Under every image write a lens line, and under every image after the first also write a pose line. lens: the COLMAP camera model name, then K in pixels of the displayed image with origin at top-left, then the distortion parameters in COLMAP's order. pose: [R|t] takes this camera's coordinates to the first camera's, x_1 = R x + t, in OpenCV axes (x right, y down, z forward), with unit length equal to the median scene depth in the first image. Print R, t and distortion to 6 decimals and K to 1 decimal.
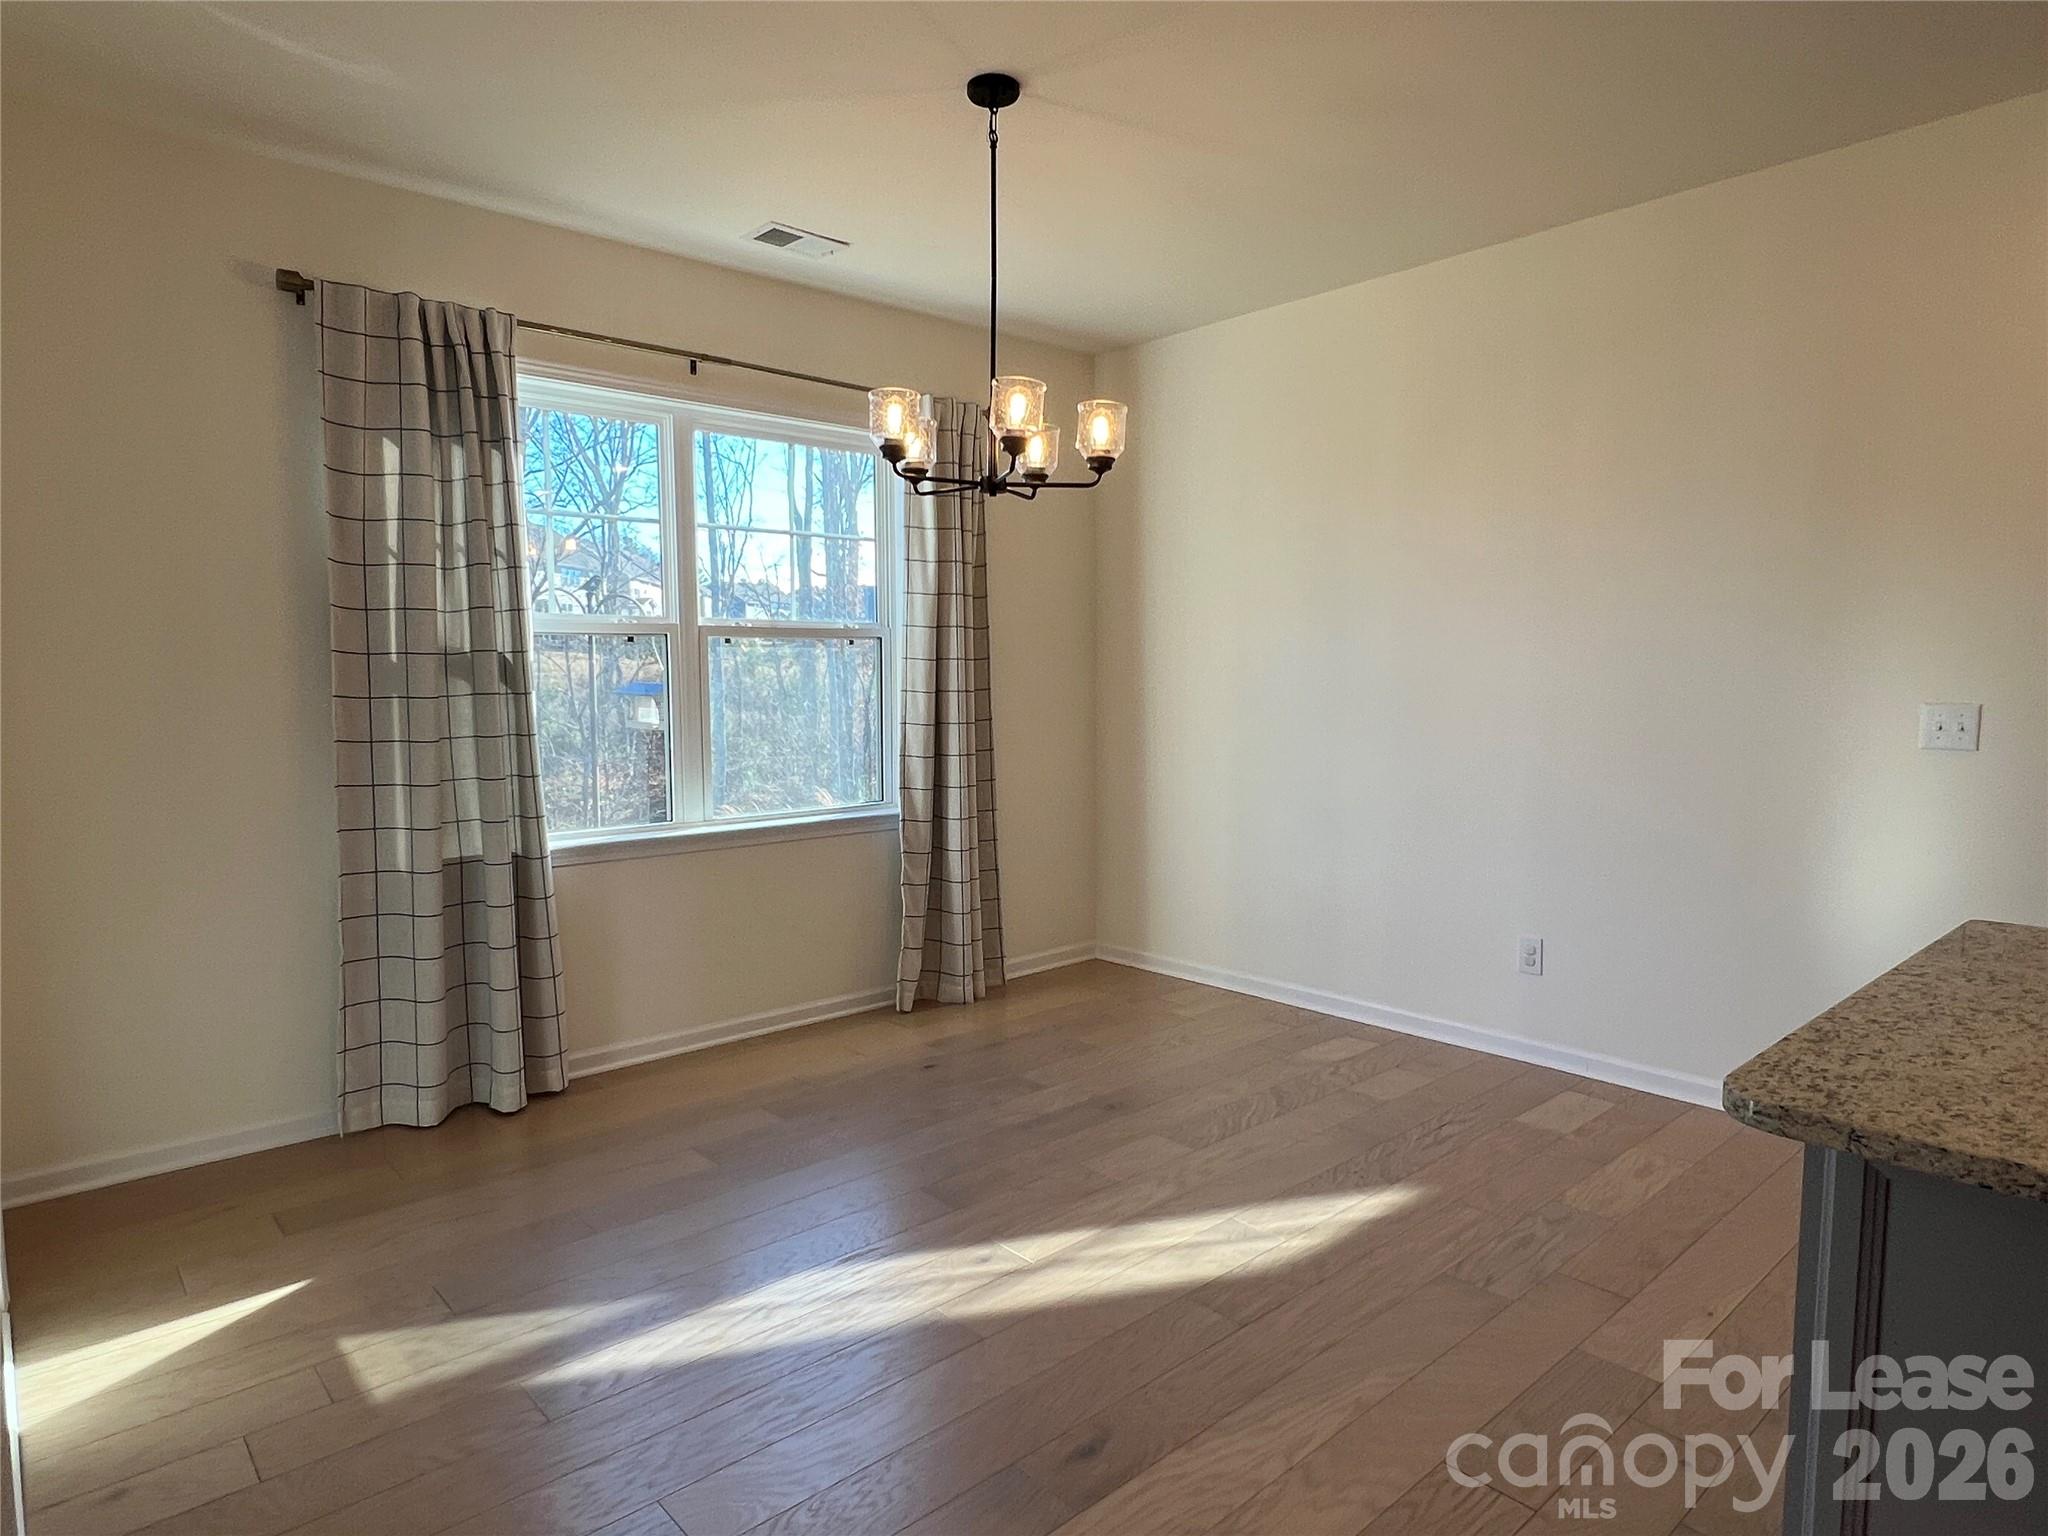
lens RADIAL K [[1195.1, 0, 1025.1], [0, 1195.1, 767.7], [0, 0, 1]] dist [0.000067, -0.000276]
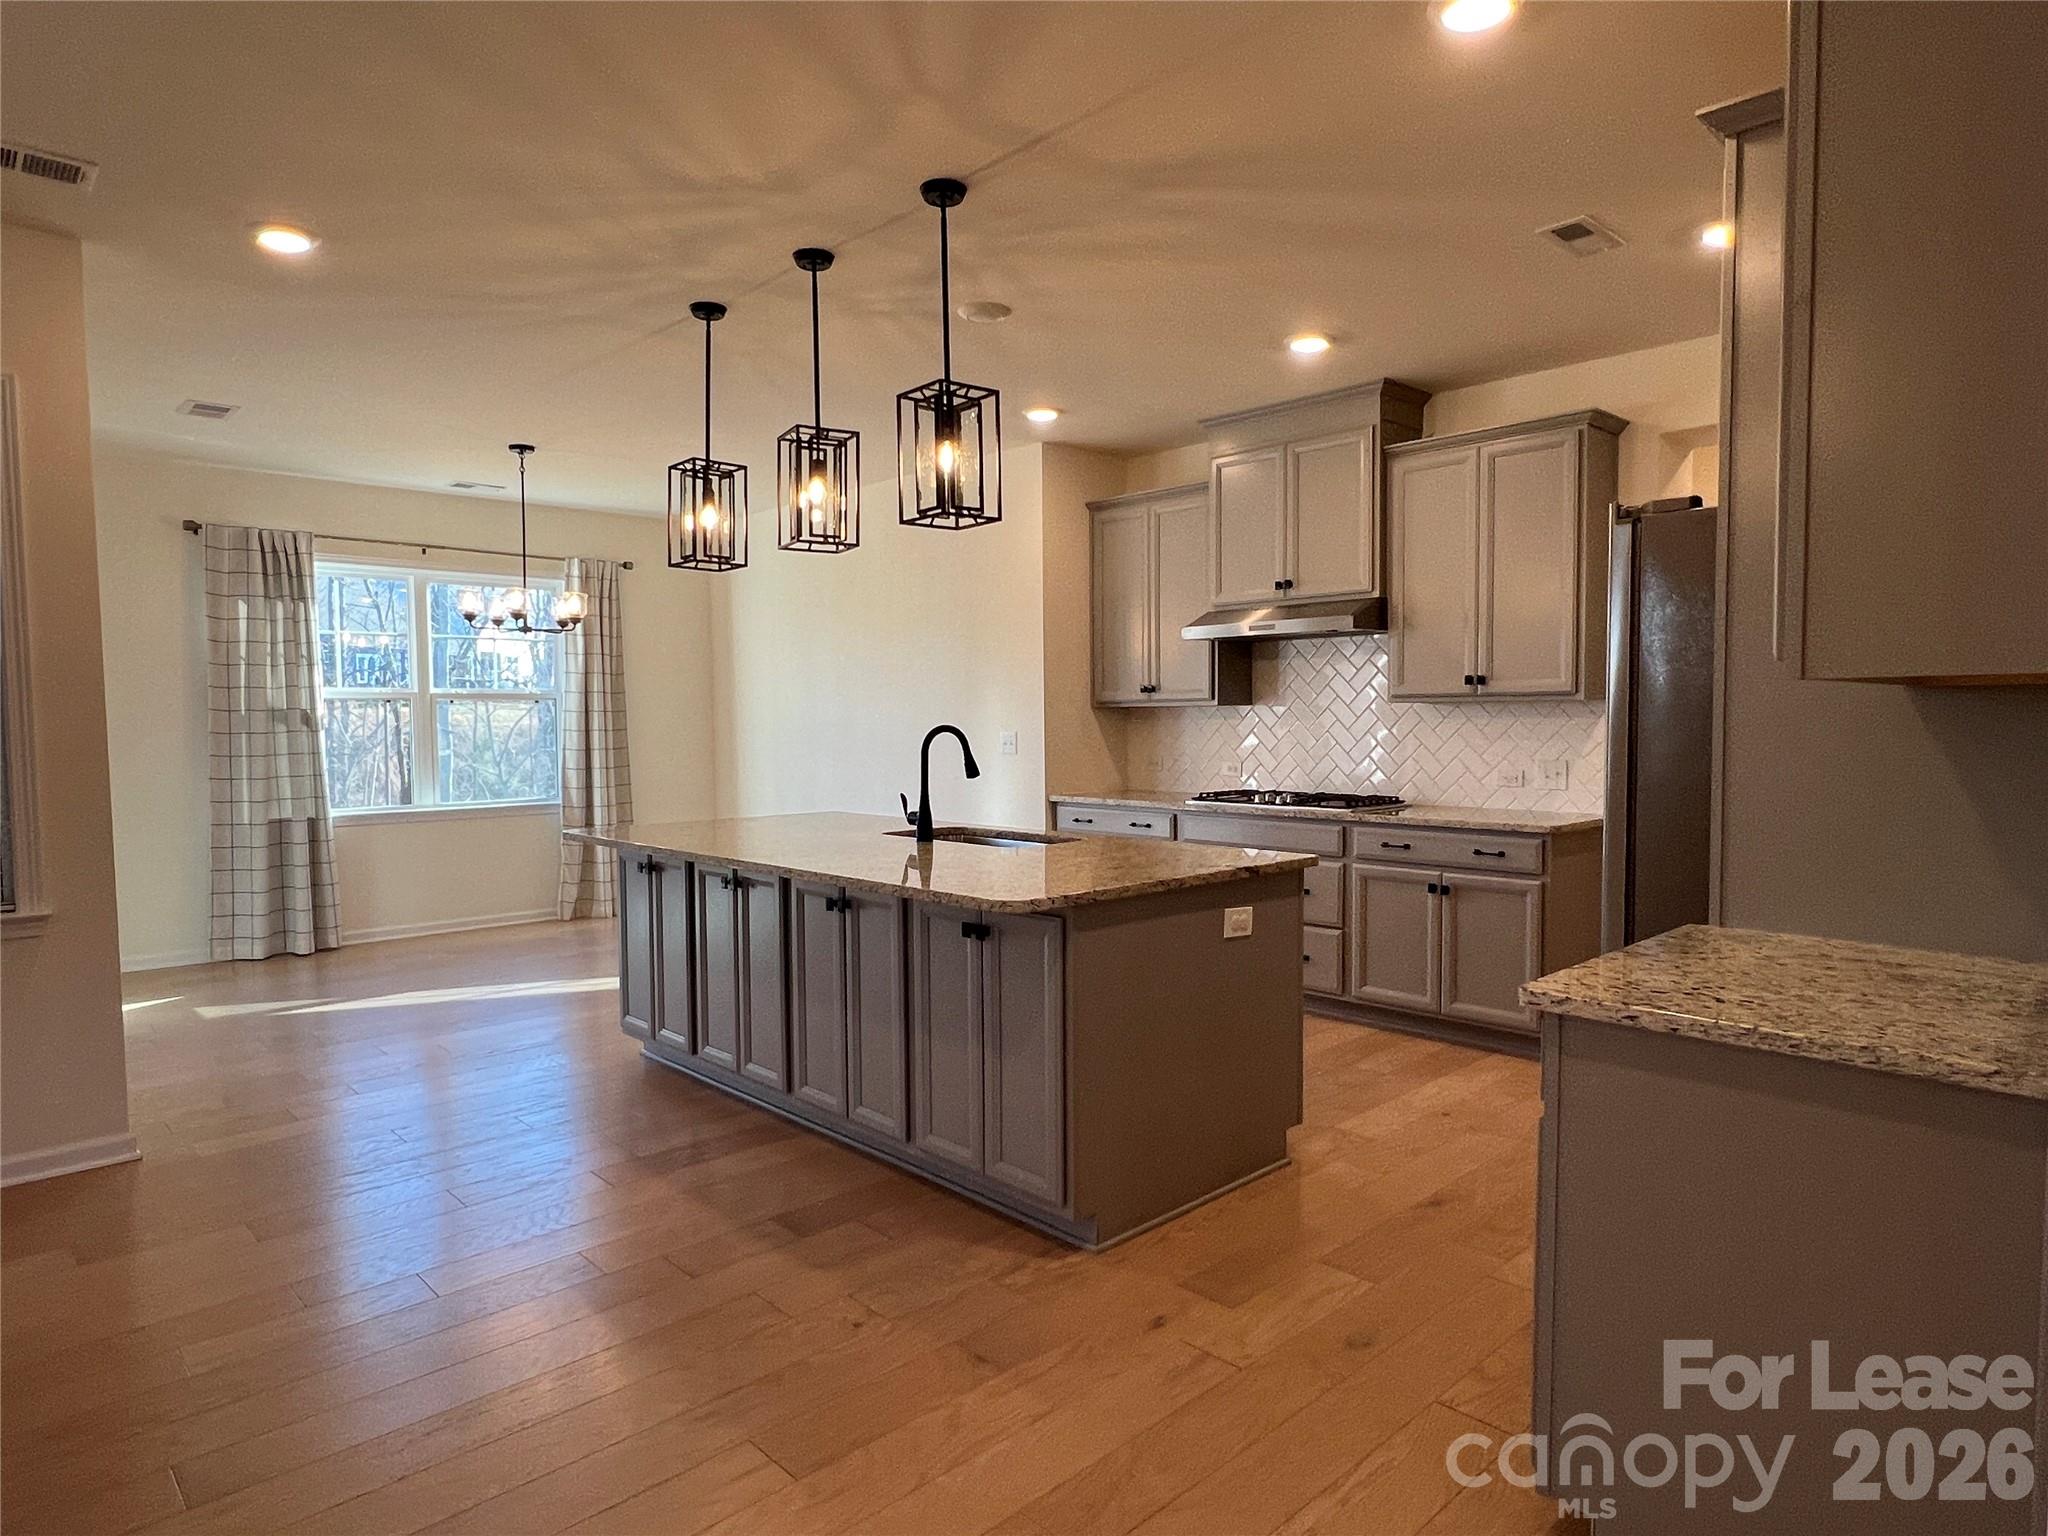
lens RADIAL K [[1195.1, 0, 1022.8], [0, 1195.1, 769.9], [0, 0, 1]] dist [0.000067, -0.000276]
pose [[0.999916, -0.005452, 0.011775, 0.678111], [0.005913, 0.999203, -0.039489, 0.080468], [-0.011551, 0.039555, 0.999151, -0.898749]]
